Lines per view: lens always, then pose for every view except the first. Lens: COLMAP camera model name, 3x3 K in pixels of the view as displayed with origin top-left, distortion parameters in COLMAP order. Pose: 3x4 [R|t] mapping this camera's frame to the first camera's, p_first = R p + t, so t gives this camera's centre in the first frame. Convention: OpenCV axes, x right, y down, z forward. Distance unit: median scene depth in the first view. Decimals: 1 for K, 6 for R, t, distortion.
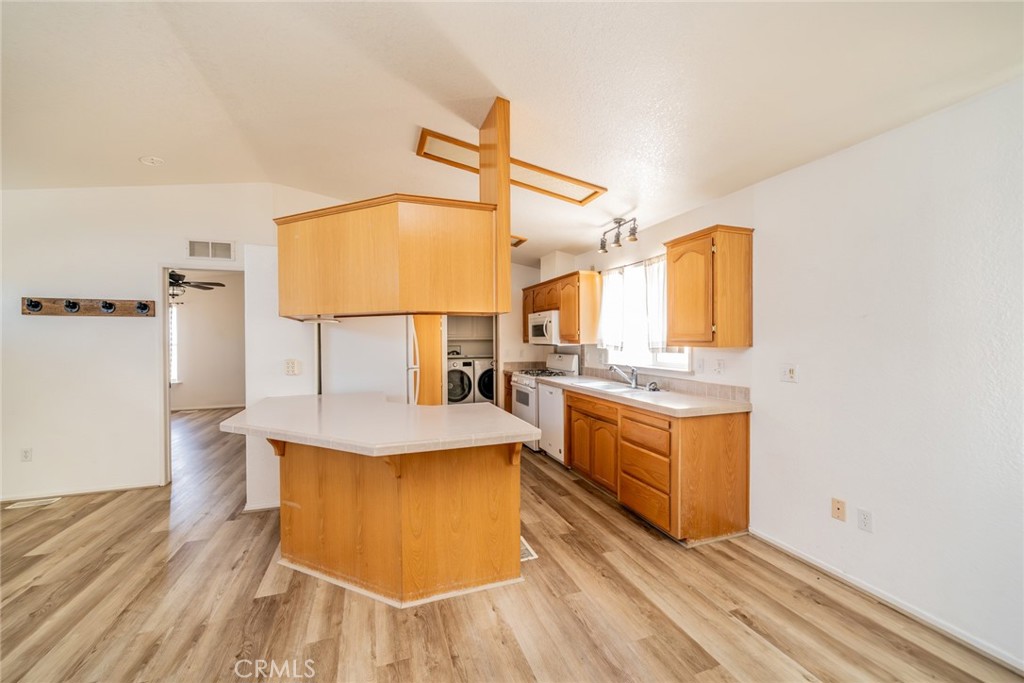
lens RADIAL K [[393.7, 0, 512.0], [0, 393.7, 341.5], [0, 0, 1]] dist [-0.002188, -0.000158]
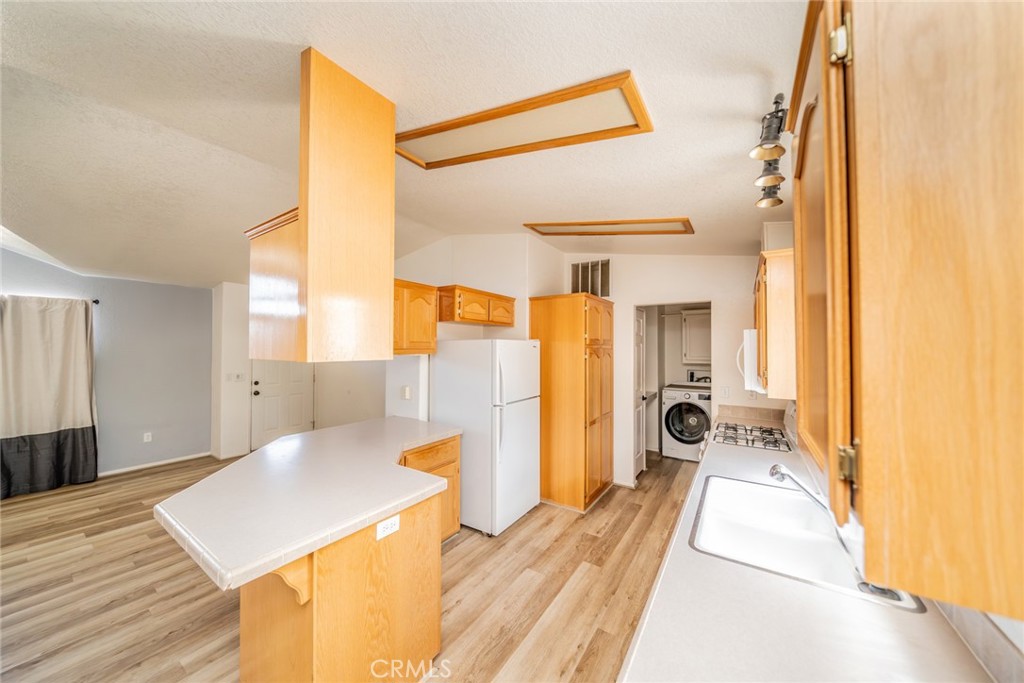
lens RADIAL K [[348.5, 0, 512.0], [0, 348.5, 341.5], [0, 0, 1]] dist [-0.006996, -0.000095]
pose [[0.593194, -0.007554, -0.805024, 0.460513], [-0.014643, 0.999689, -0.020170, -0.070692], [0.804927, 0.023753, 0.592899, 0.651924]]
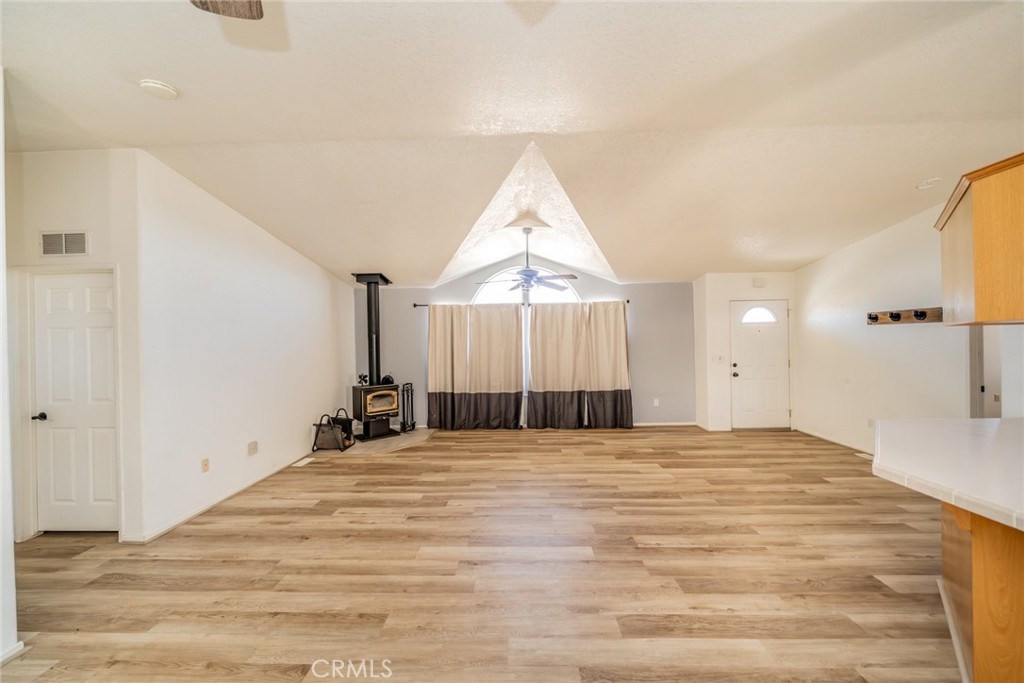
lens RADIAL K [[348.5, 0, 512.0], [0, 348.5, 341.5], [0, 0, 1]] dist [-0.006996, -0.000095]
pose [[-0.360778, 0.011172, -0.932585, 0.434604], [0.009631, 0.999920, 0.008253, -0.032971], [0.932602, -0.006004, -0.360856, 0.251923]]
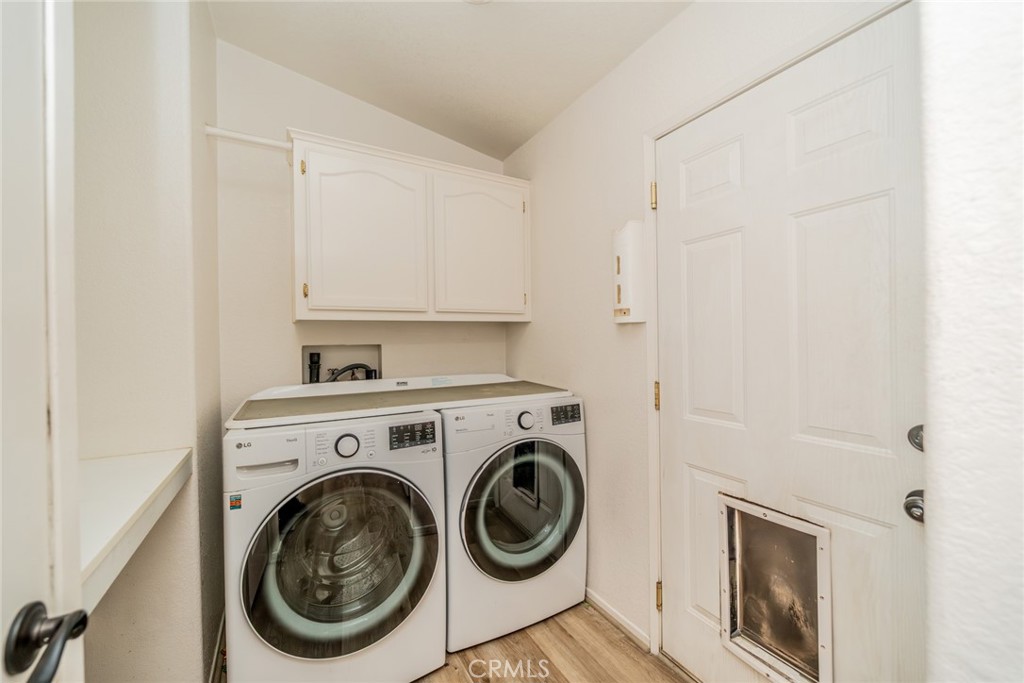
lens RADIAL K [[393.7, 0, 512.0], [0, 393.7, 341.5], [0, 0, 1]] dist [-0.002188, -0.000158]
pose [[0.982955, -0.008612, 0.183646, -0.223910], [0.010689, 0.999890, -0.010327, 0.028775], [-0.183537, 0.012114, 0.982938, 1.756678]]
